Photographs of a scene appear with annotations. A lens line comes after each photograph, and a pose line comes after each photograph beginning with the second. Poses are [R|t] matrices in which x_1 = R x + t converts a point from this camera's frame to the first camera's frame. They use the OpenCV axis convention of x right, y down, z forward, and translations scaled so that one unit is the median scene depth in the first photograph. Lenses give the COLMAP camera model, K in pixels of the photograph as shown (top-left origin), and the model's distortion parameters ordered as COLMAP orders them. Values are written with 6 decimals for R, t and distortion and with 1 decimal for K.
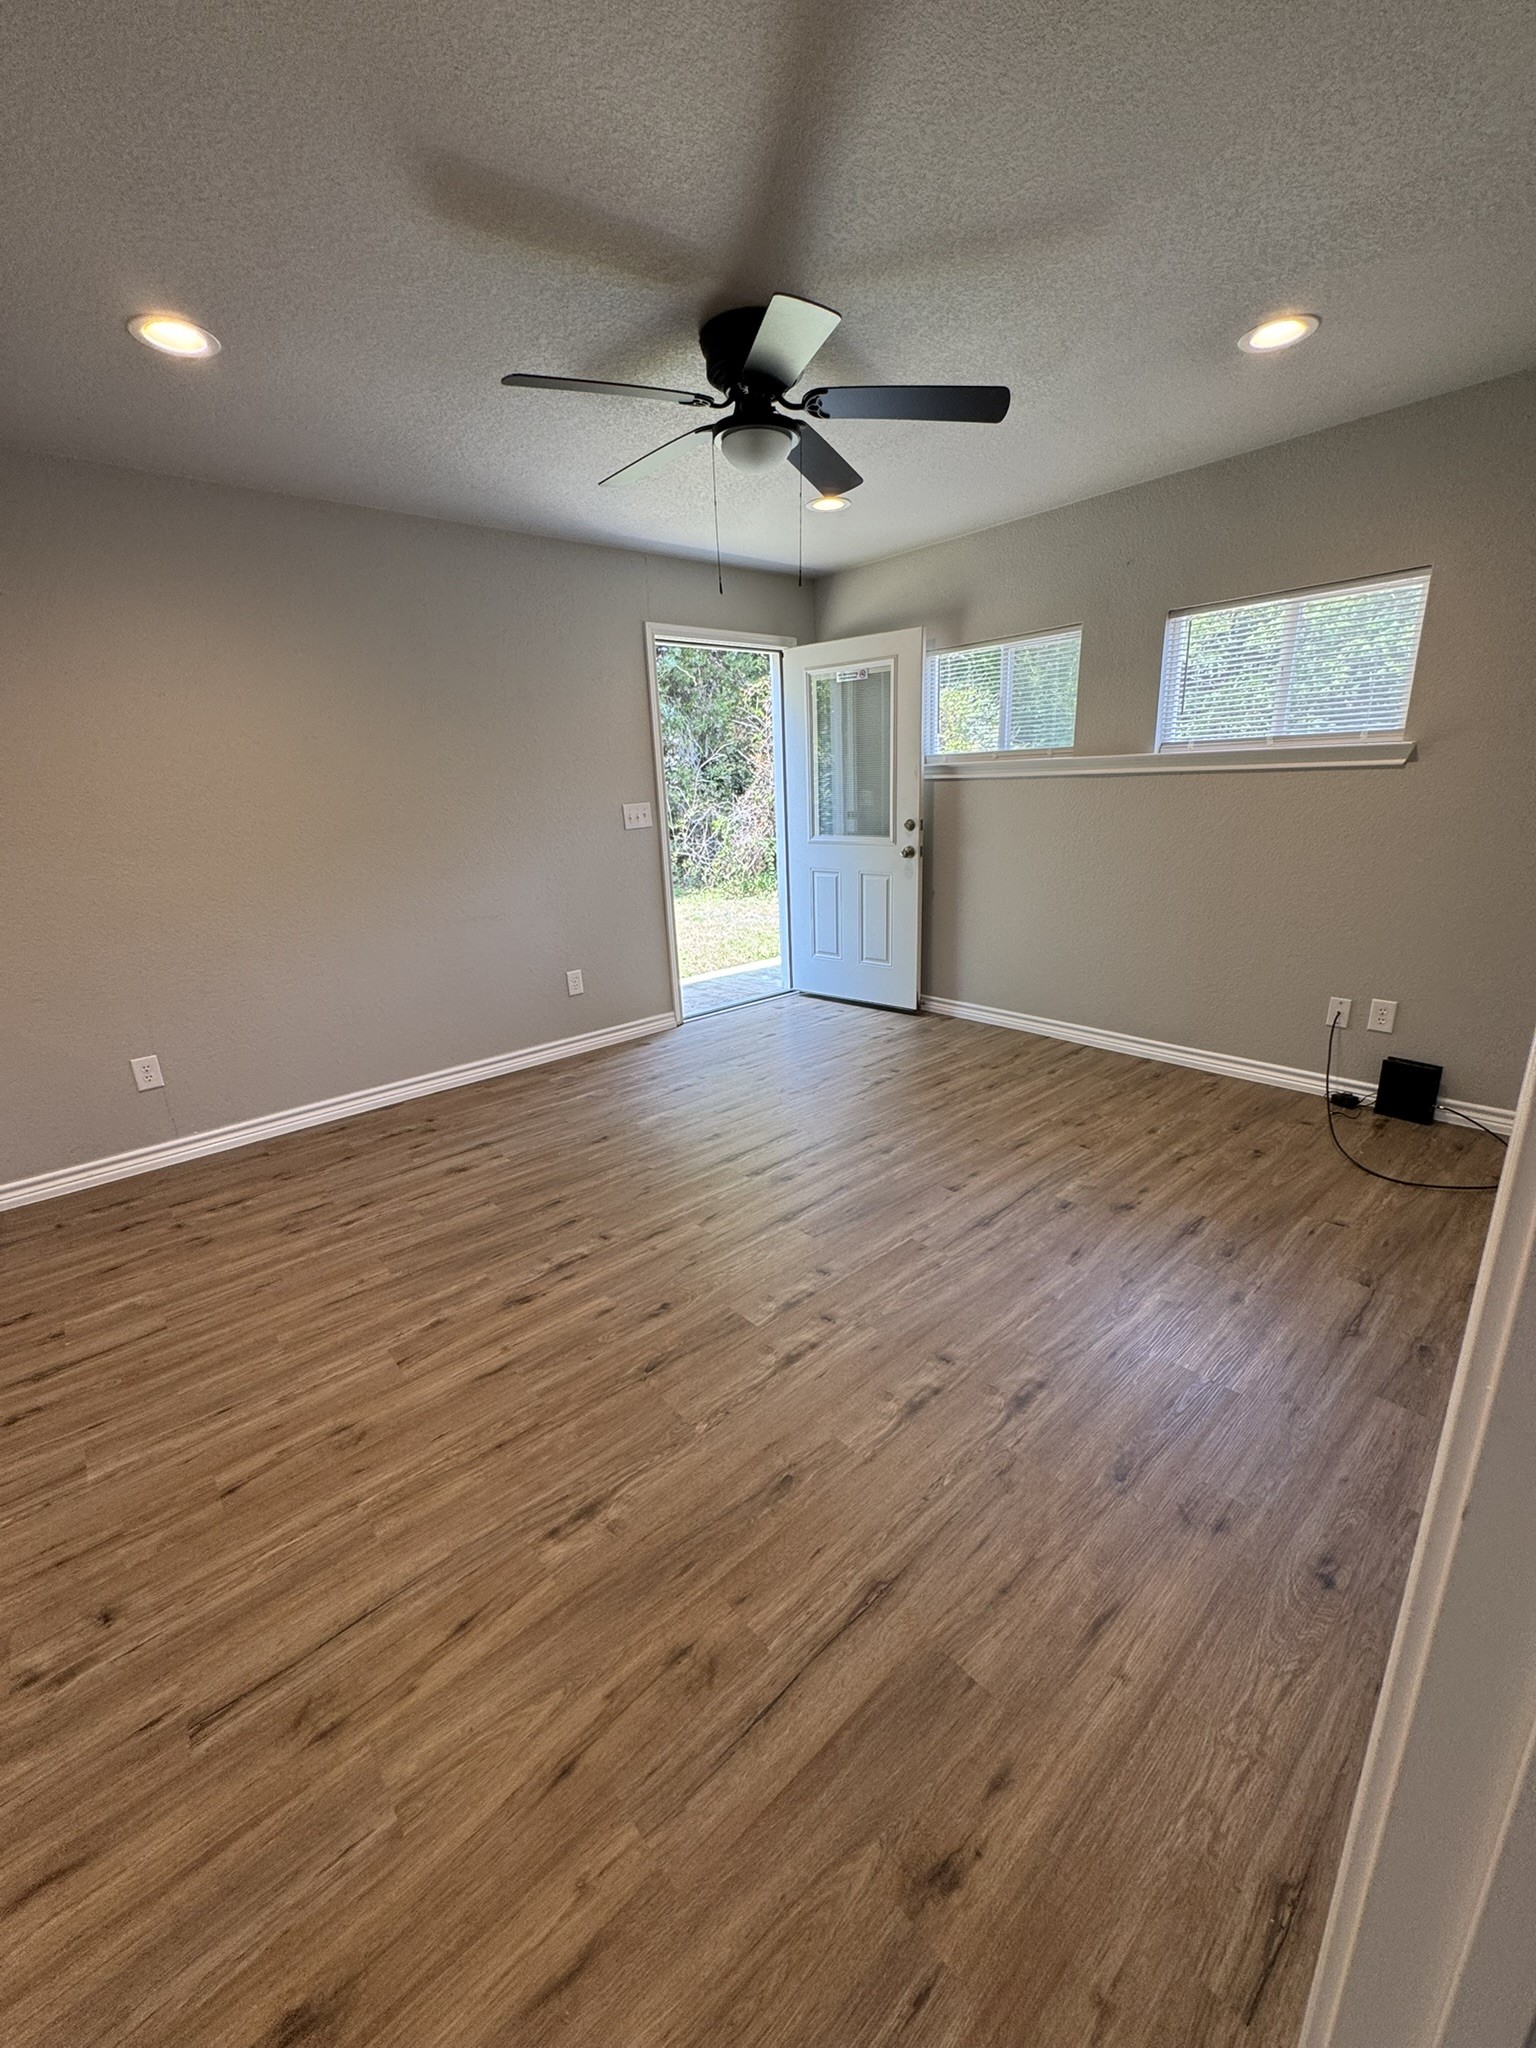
lens RADIAL K [[819.4, 0, 764.7], [0, 819.4, 1023.5], [0, 0, 1]] dist [-0.002679, 0.000384]
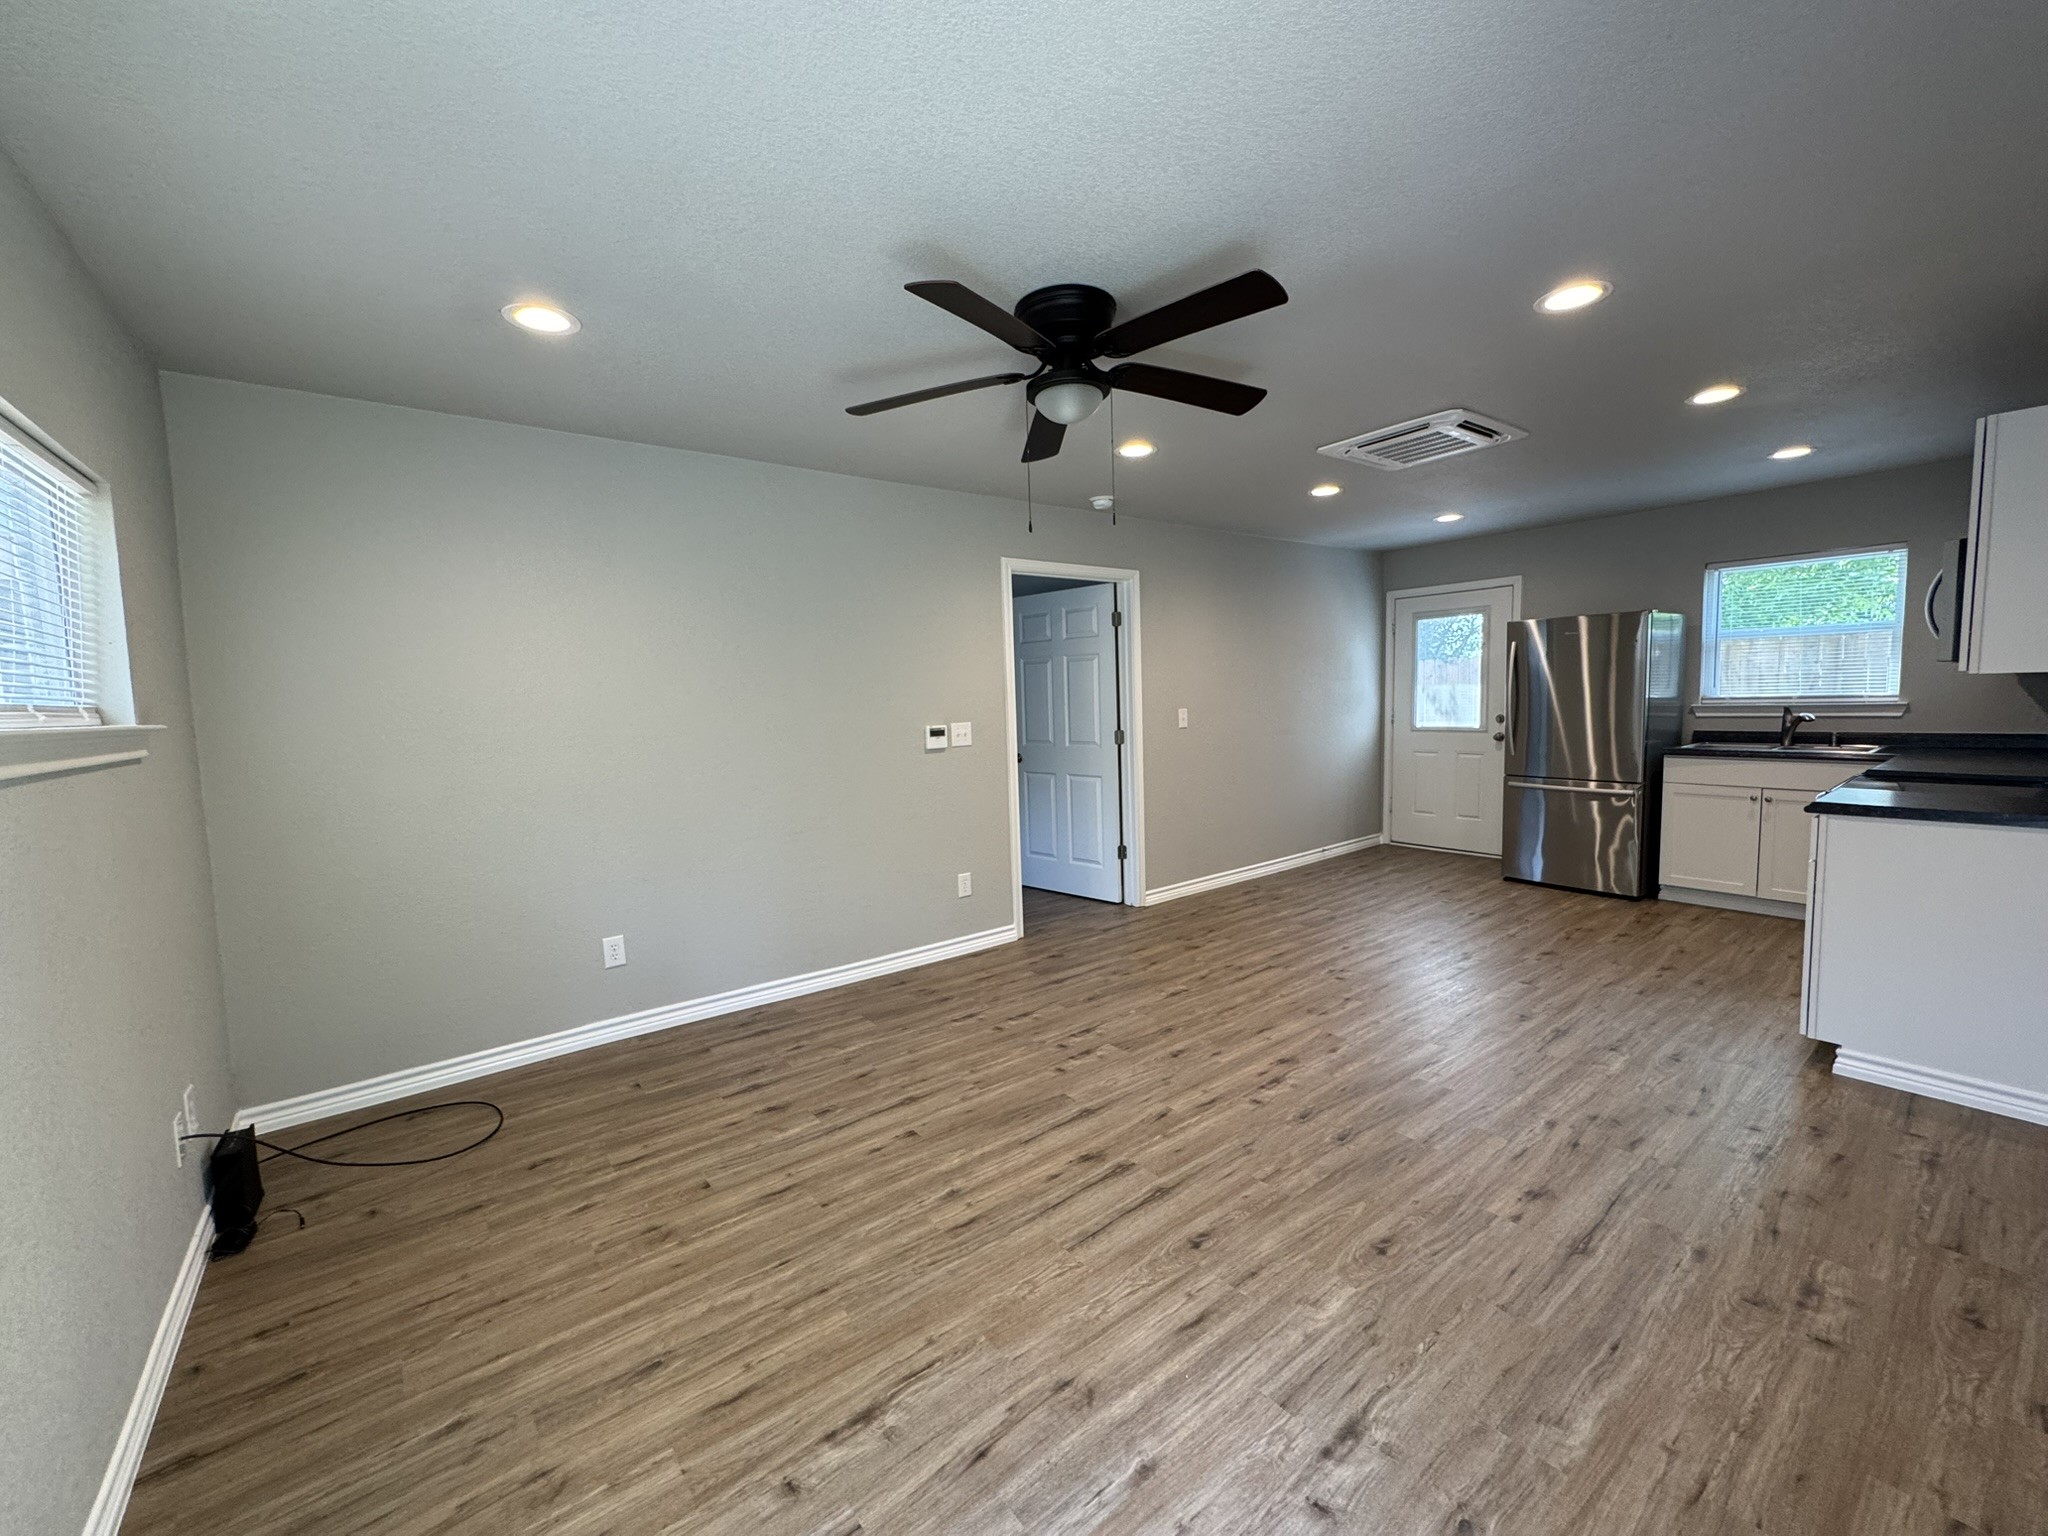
lens RADIAL K [[823.8, 0, 1023.4], [0, 823.8, 768.3], [0, 0, 1]] dist [-0.004384, 0.001020]
pose [[-0.995372, 0.066651, 0.069226, 0.007252], [0.087565, 0.925821, 0.367680, -0.642487], [-0.039584, 0.372040, -0.927372, 2.082952]]
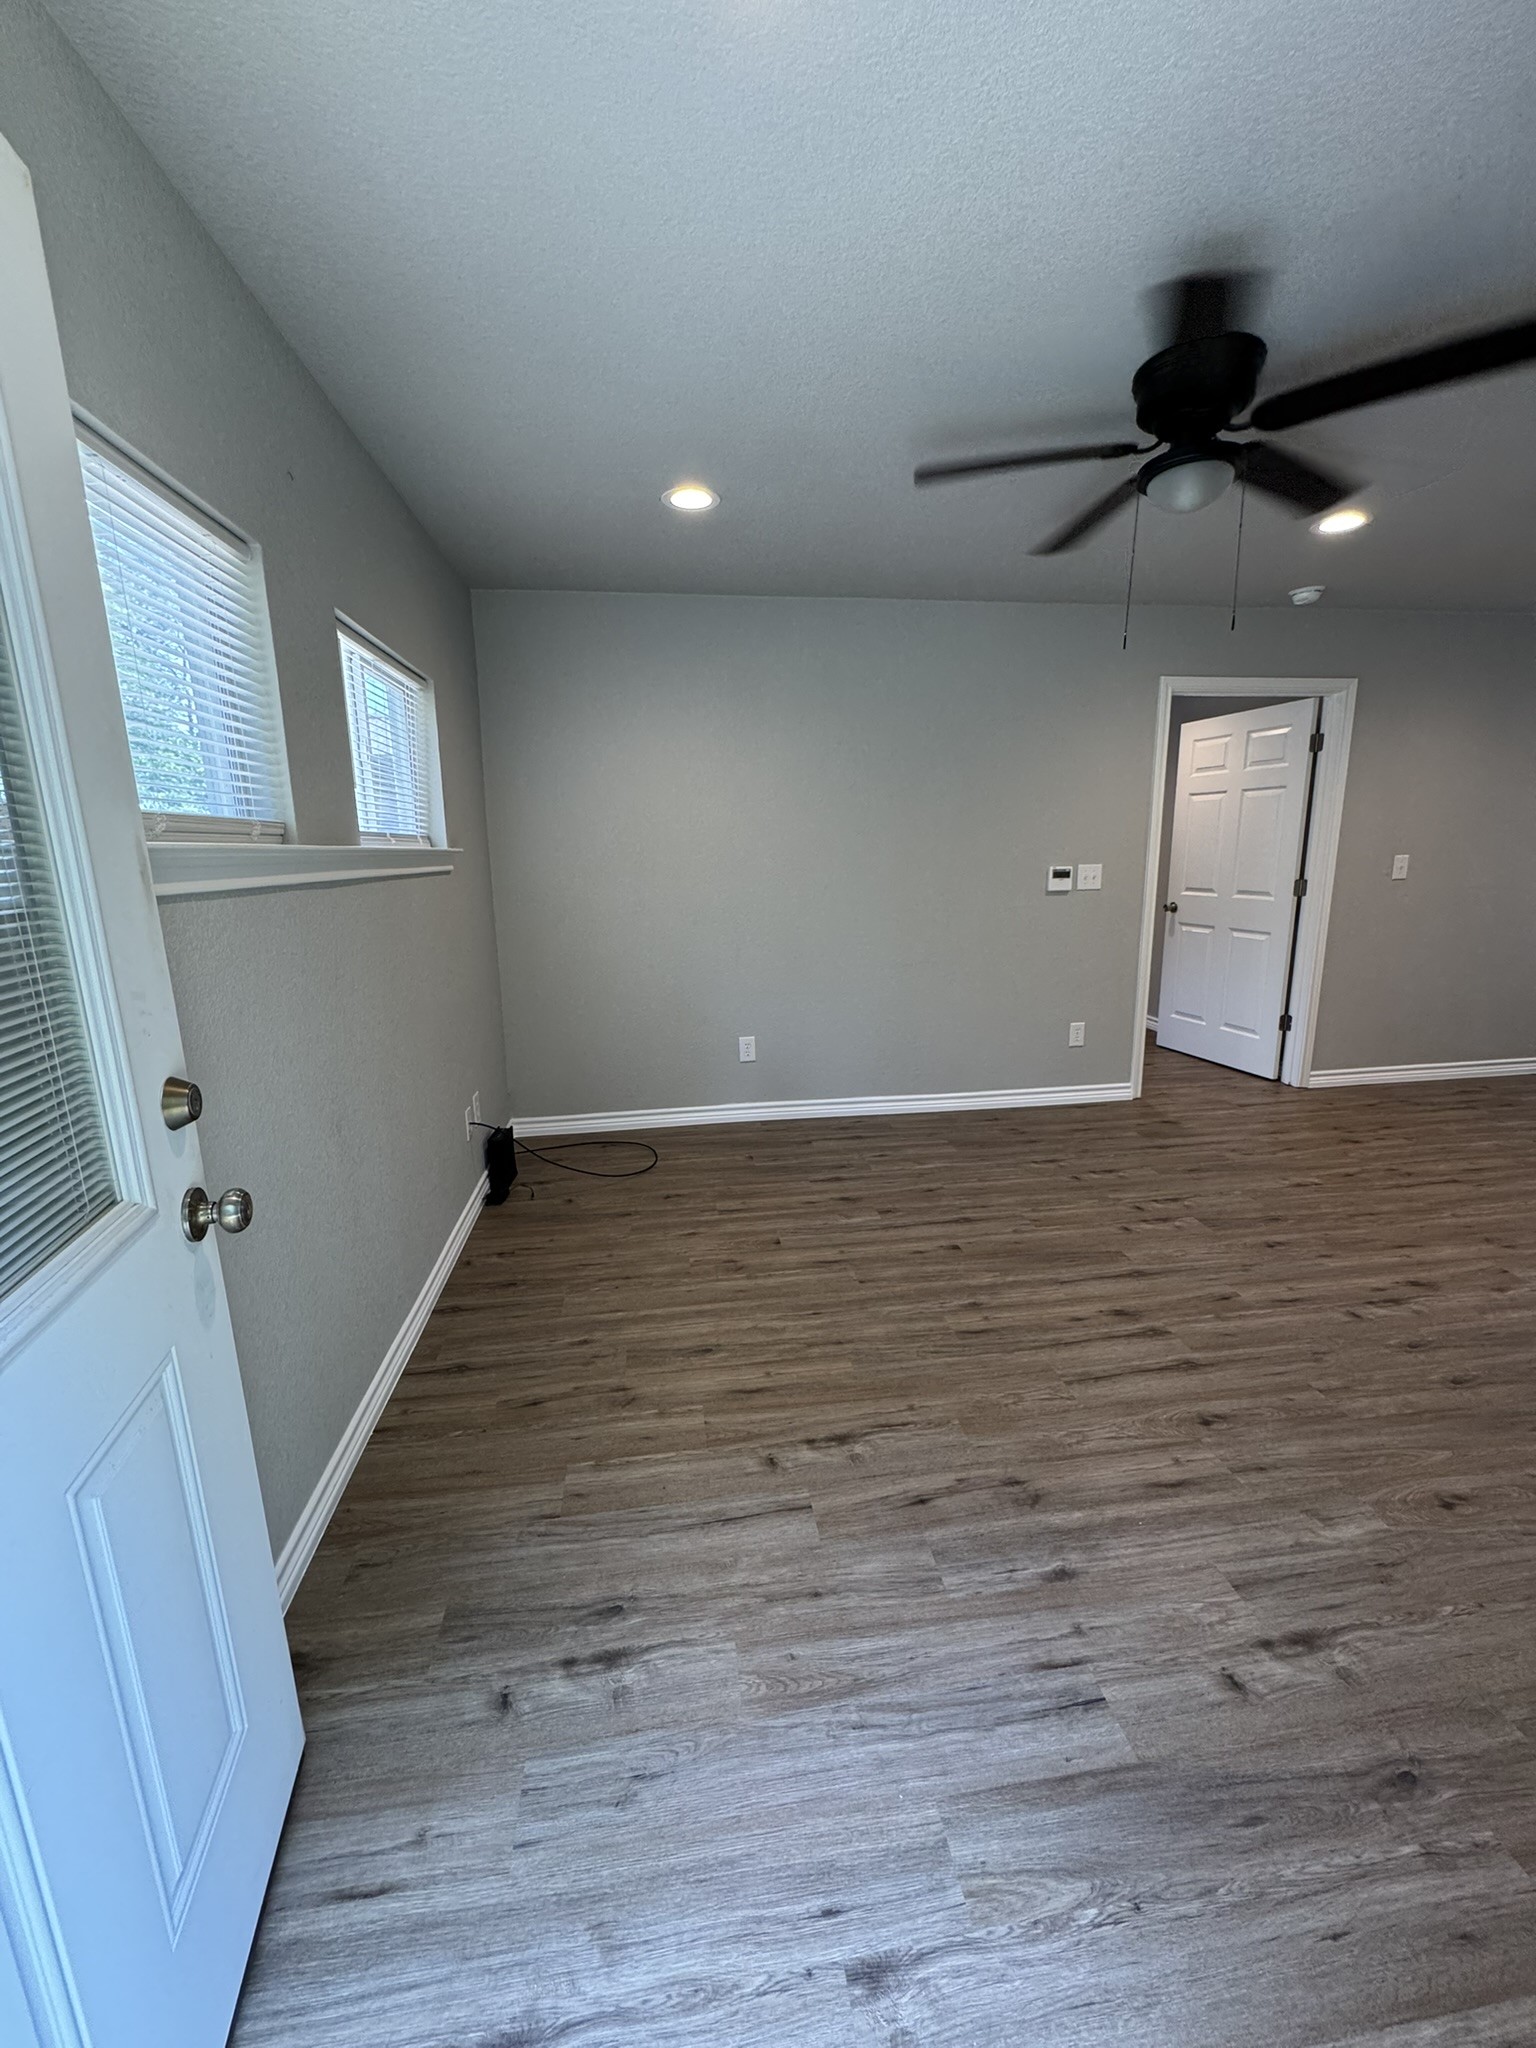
lens RADIAL K [[818.9, 0, 767.4], [0, 818.9, 1022.8], [0, 0, 1]] dist [-0.004161, 0.000745]
pose [[-0.829791, -0.059598, 0.554882, -0.153493], [0.210941, 0.887024, 0.410721, -0.626801], [-0.516672, 0.457861, -0.723473, 2.096173]]
